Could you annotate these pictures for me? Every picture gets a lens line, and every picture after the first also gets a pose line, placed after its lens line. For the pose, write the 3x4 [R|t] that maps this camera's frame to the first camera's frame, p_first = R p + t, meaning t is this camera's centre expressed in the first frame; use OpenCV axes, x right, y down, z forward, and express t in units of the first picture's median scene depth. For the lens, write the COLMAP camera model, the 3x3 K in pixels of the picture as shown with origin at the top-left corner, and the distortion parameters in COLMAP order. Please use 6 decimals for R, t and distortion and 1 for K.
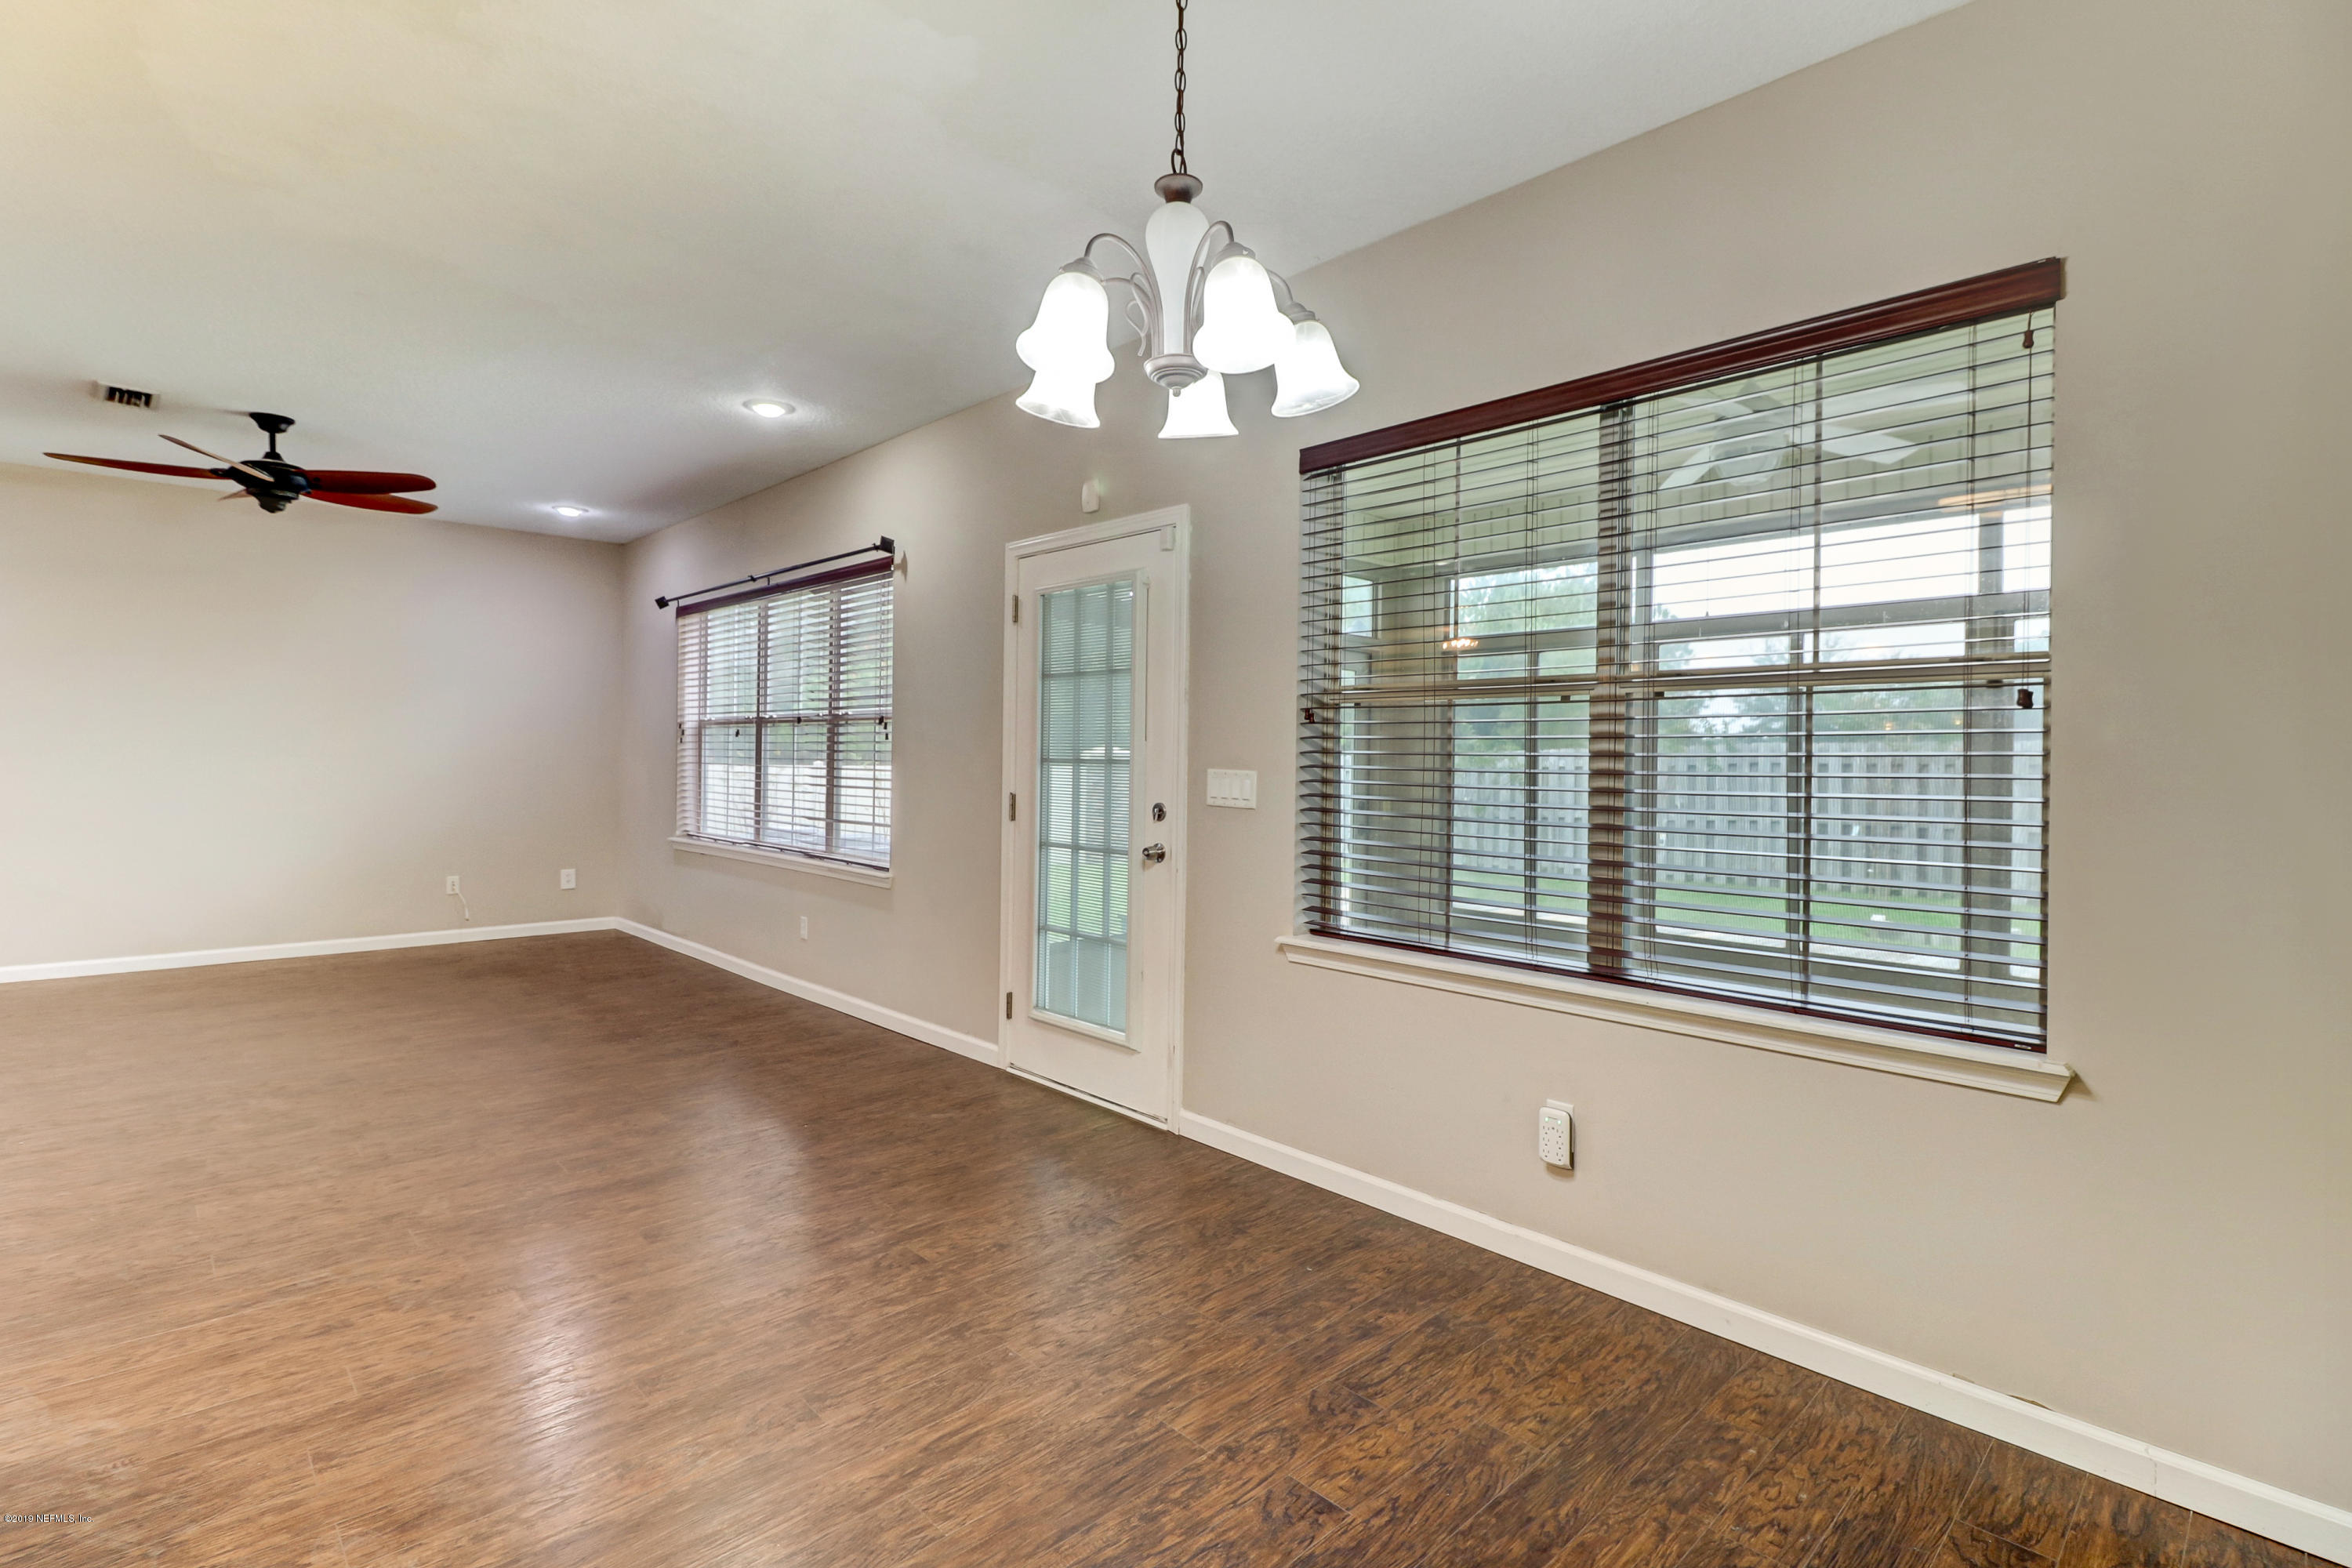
lens RADIAL K [[1093.7, 0, 1179.4], [0, 1093.7, 752.7], [0, 0, 1]] dist [0.020172, -0.011487]
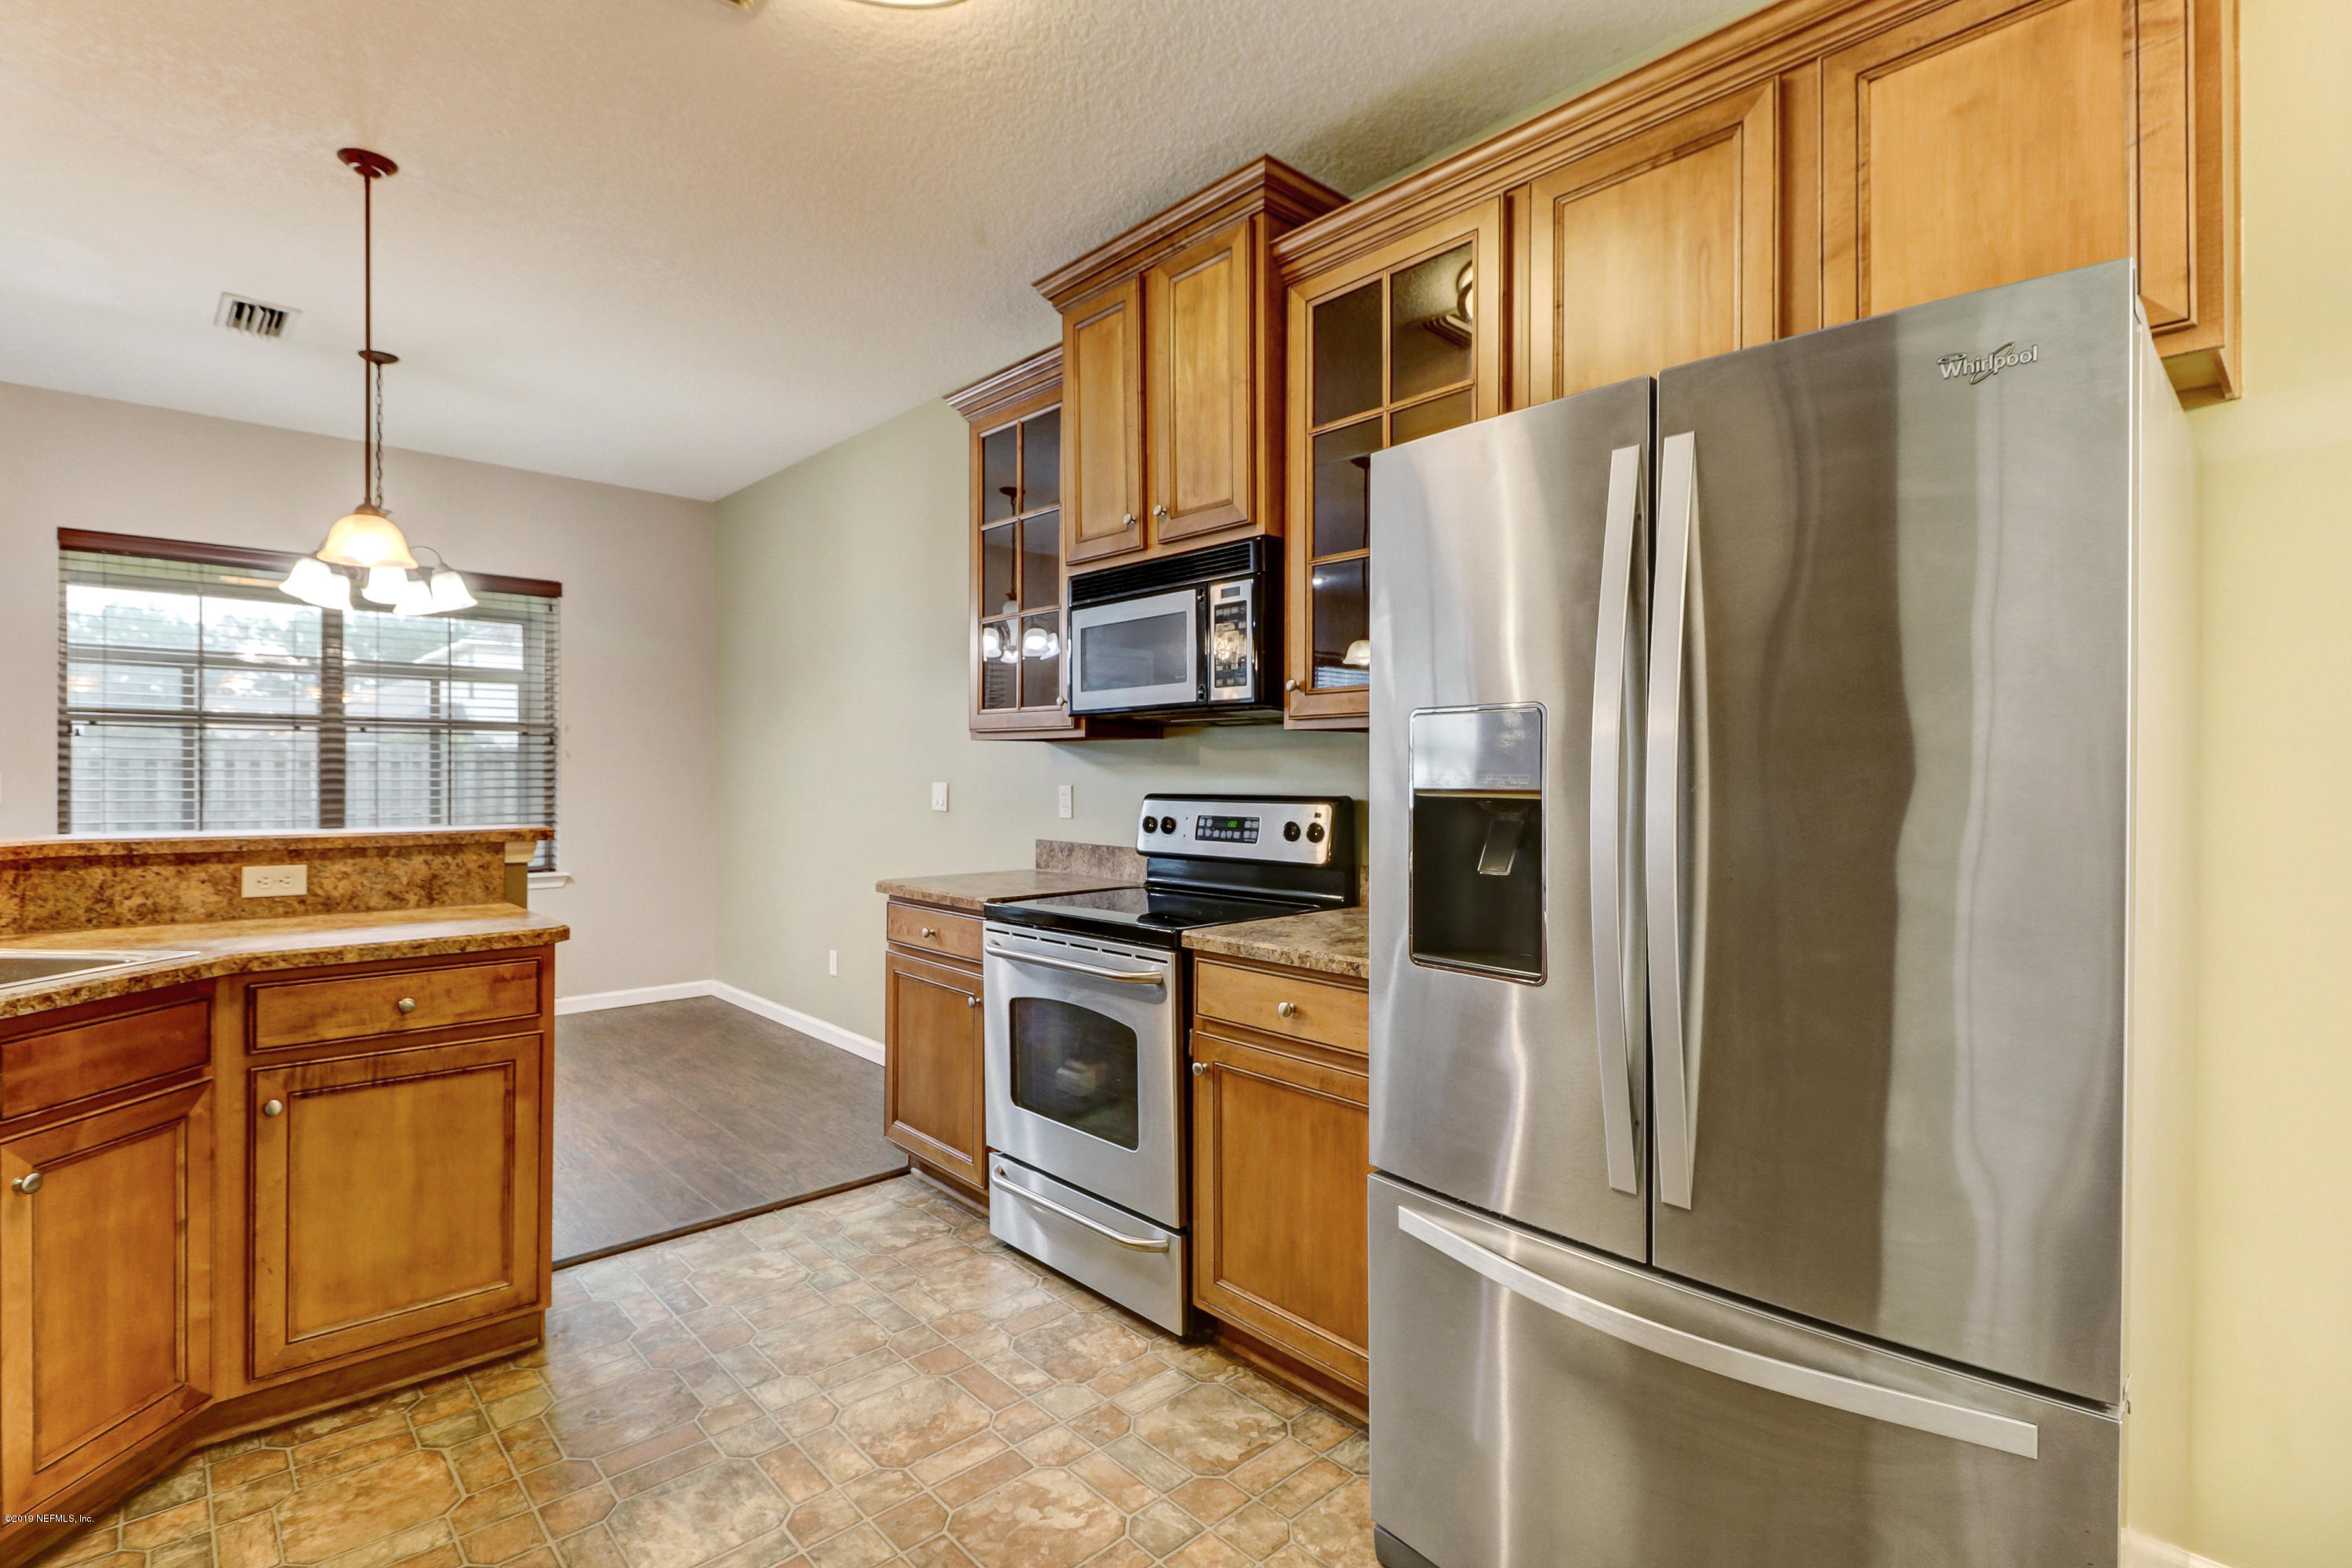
lens RADIAL K [[1093.7, 0, 1174.9], [0, 1093.7, 775.2], [0, 0, 1]] dist [0.020172, -0.011487]
pose [[0.024013, 0.003715, 0.999705, -0.839839], [0.007694, 0.999963, -0.003901, 0.026060], [-0.999682, 0.007785, 0.023983, -0.263040]]
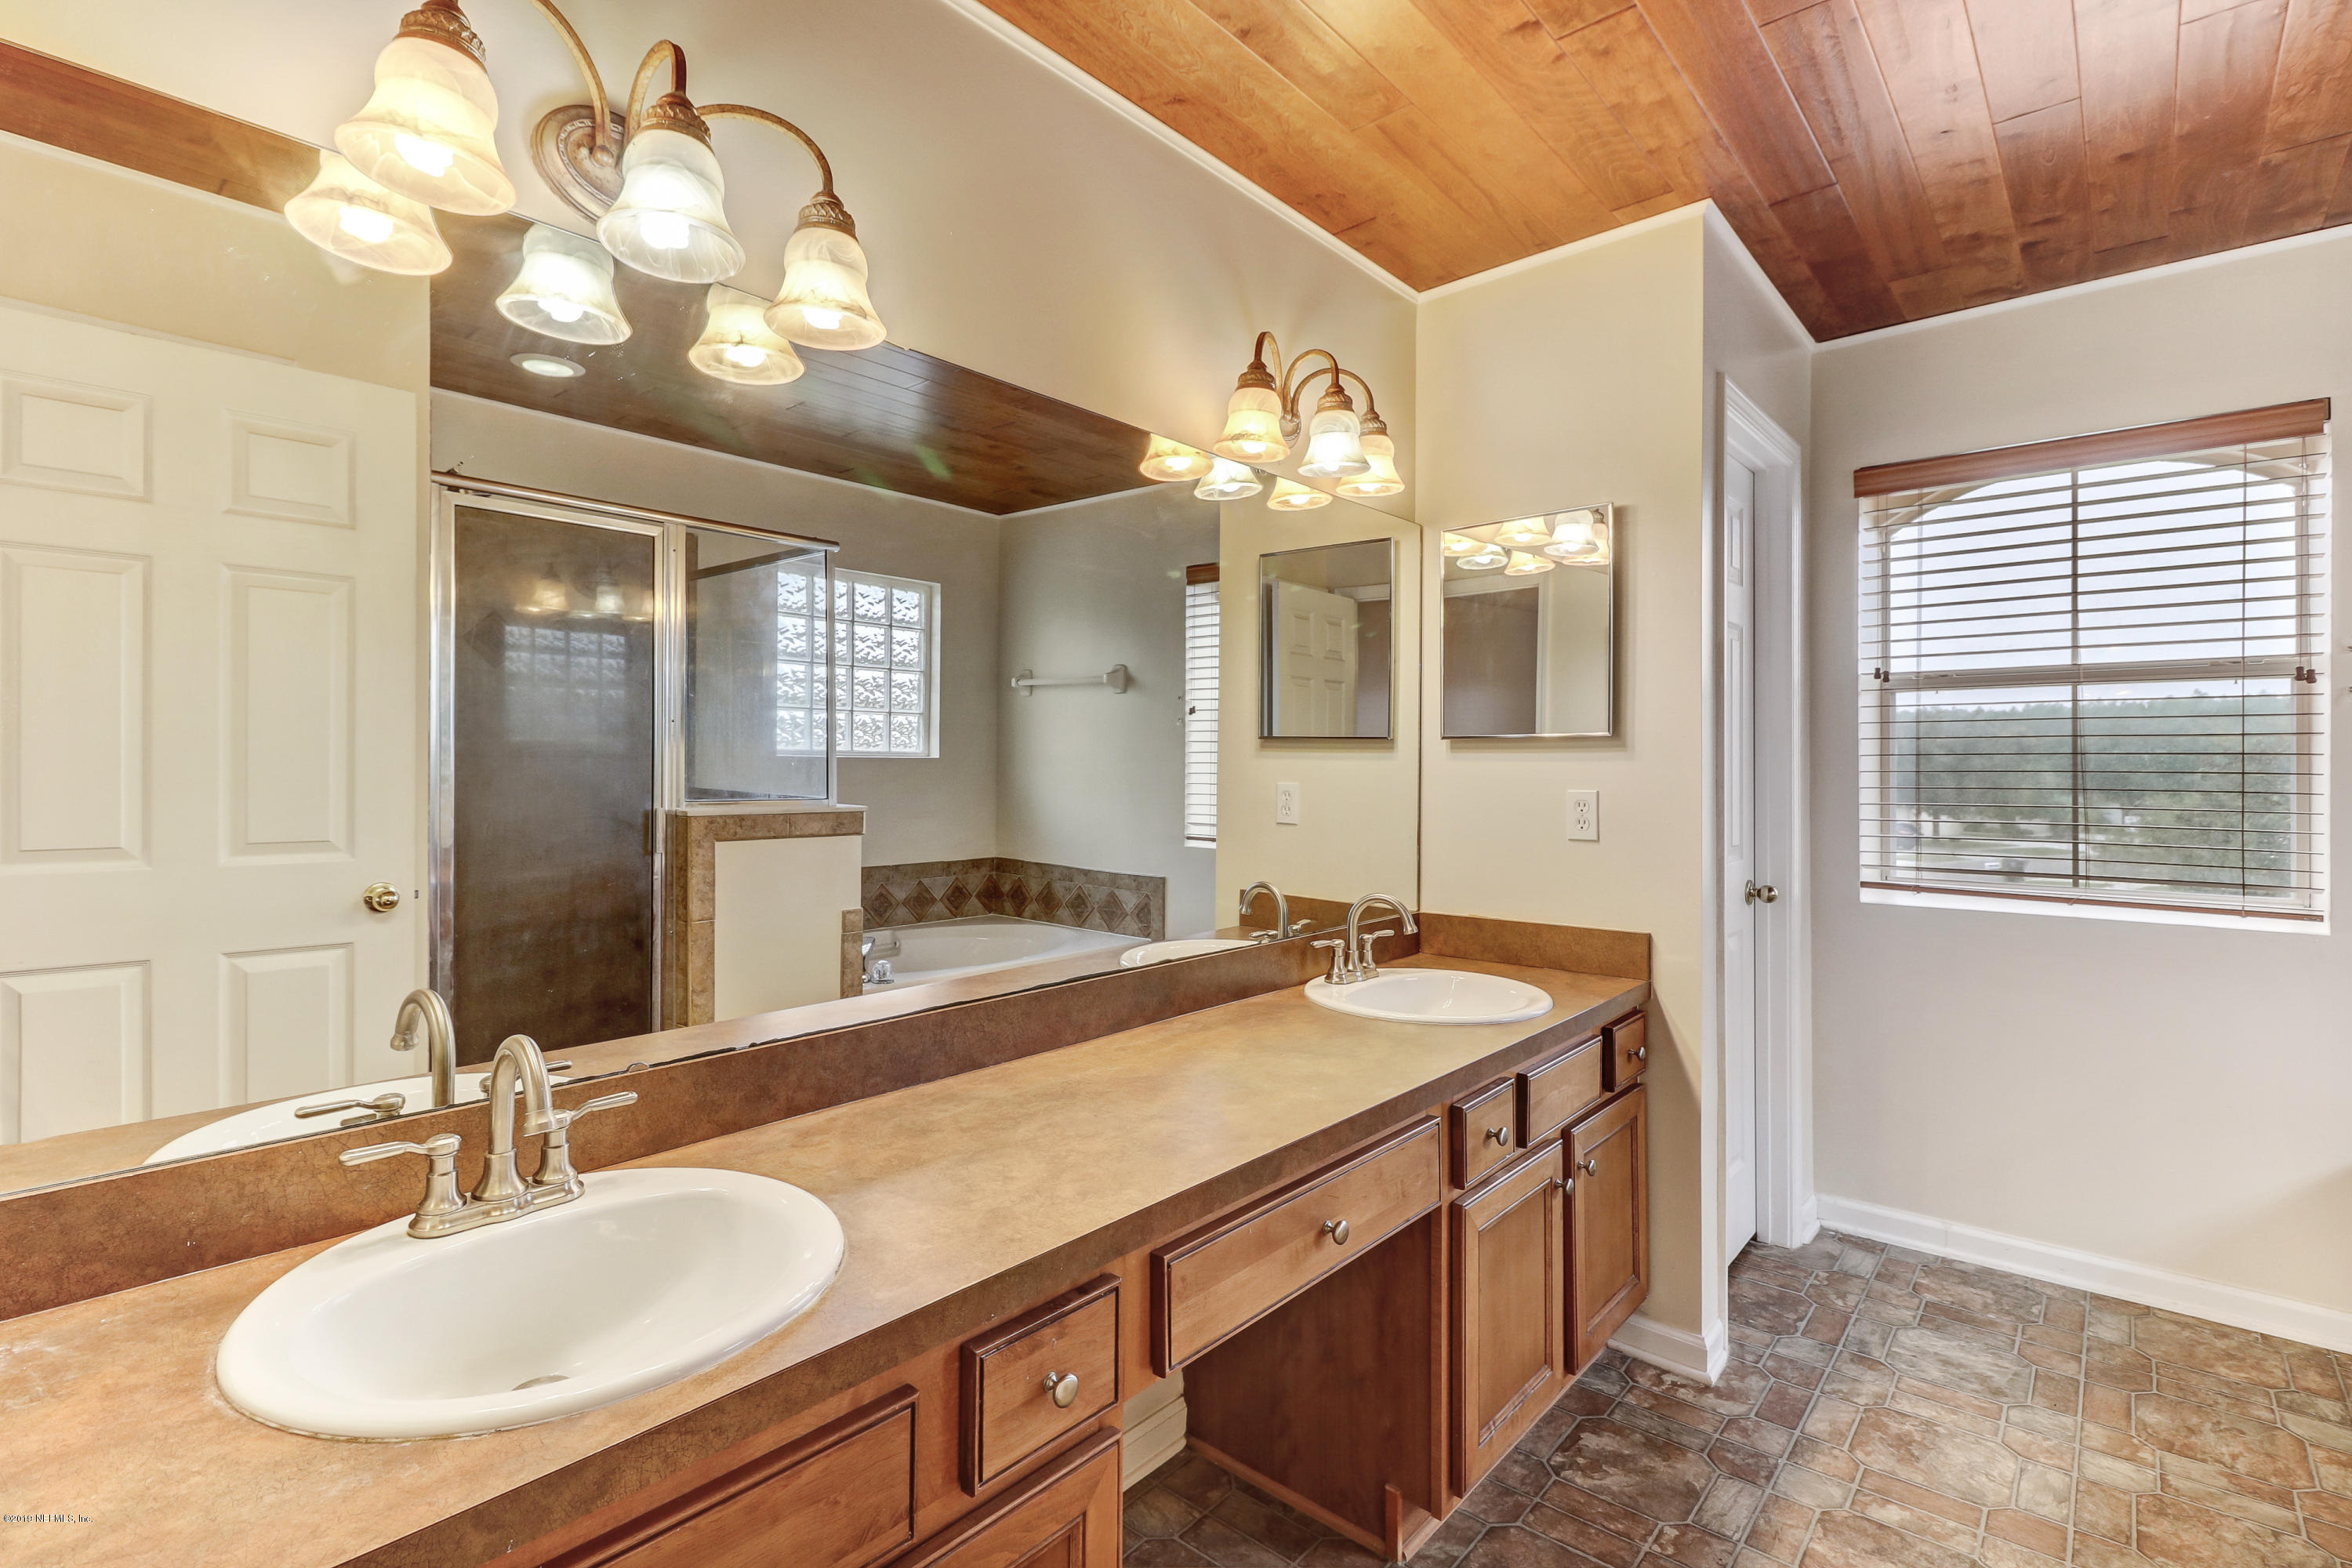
lens RADIAL K [[1093.7, 0, 1173.4], [0, 1093.7, 771.4], [0, 0, 1]] dist [0.020172, -0.011487]
pose [[0.095020, 0.006774, -0.995452, 0.025101], [-0.010290, 0.999930, 0.005822, 0.022155], [0.995422, 0.009690, 0.095083, -0.485785]]
